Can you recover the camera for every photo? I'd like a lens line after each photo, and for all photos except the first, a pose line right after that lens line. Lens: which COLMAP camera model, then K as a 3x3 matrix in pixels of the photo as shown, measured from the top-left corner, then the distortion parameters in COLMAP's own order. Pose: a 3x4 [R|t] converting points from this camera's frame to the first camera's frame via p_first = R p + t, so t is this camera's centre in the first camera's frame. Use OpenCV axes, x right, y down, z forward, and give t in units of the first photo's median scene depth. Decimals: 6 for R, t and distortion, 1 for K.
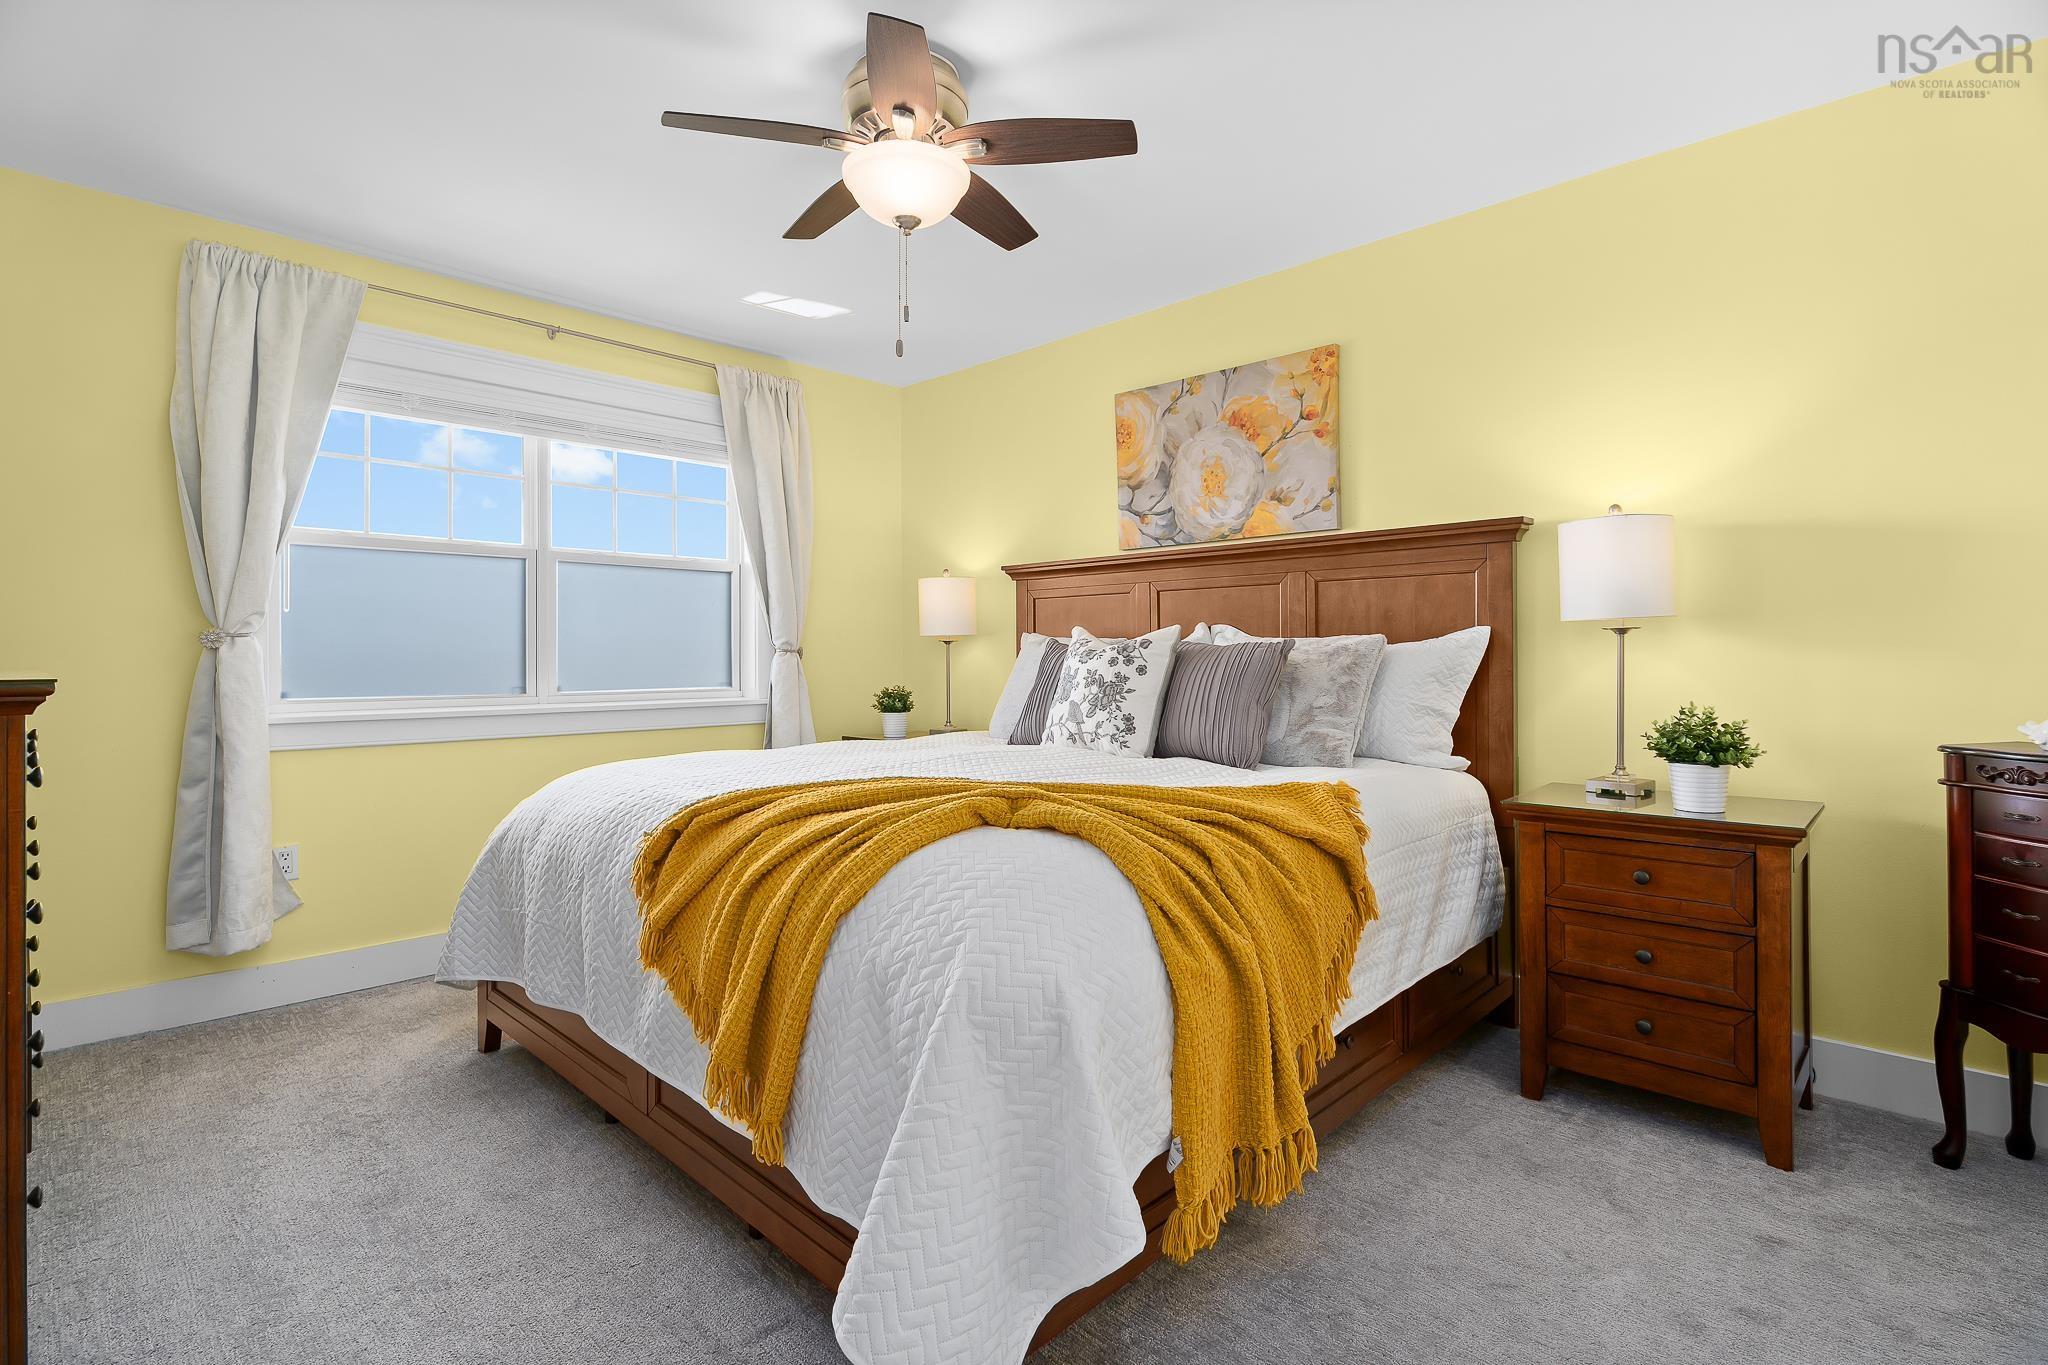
lens RADIAL K [[991.6, 0, 1016.5], [0, 991.6, 664.5], [0, 0, 1]] dist [-0.004839, -0.001949]
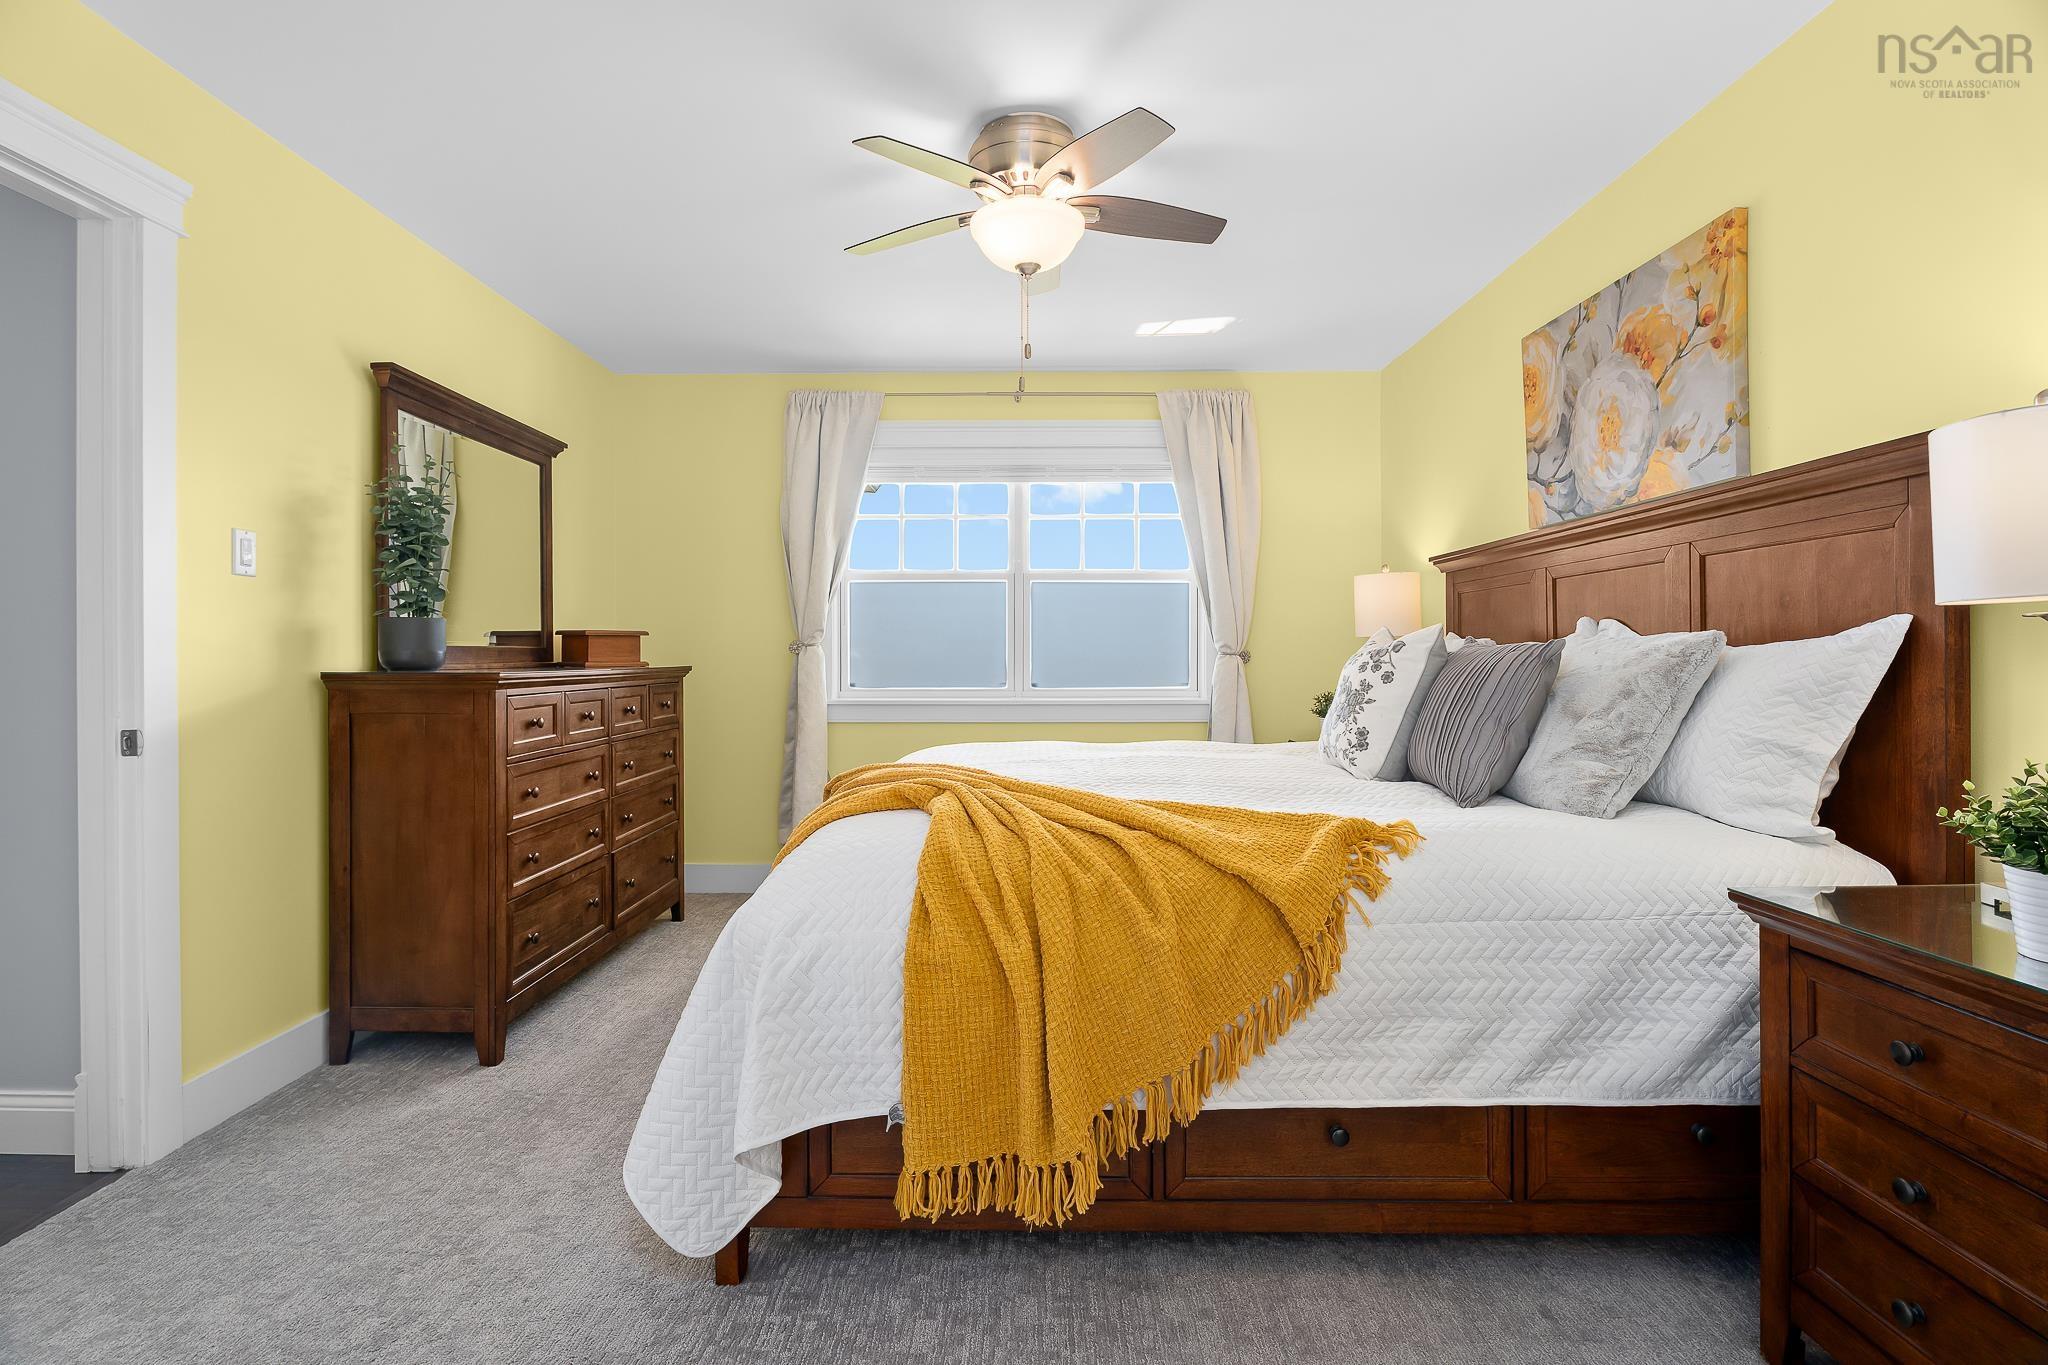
lens RADIAL K [[991.6, 0, 1009.1], [0, 991.6, 672.2], [0, 0, 1]] dist [-0.004839, -0.001949]
pose [[0.680963, 0.012446, -0.732212, 0.466818], [-0.007018, 0.999921, 0.010470, -0.004949], [0.732284, -0.001991, 0.680997, 0.157092]]
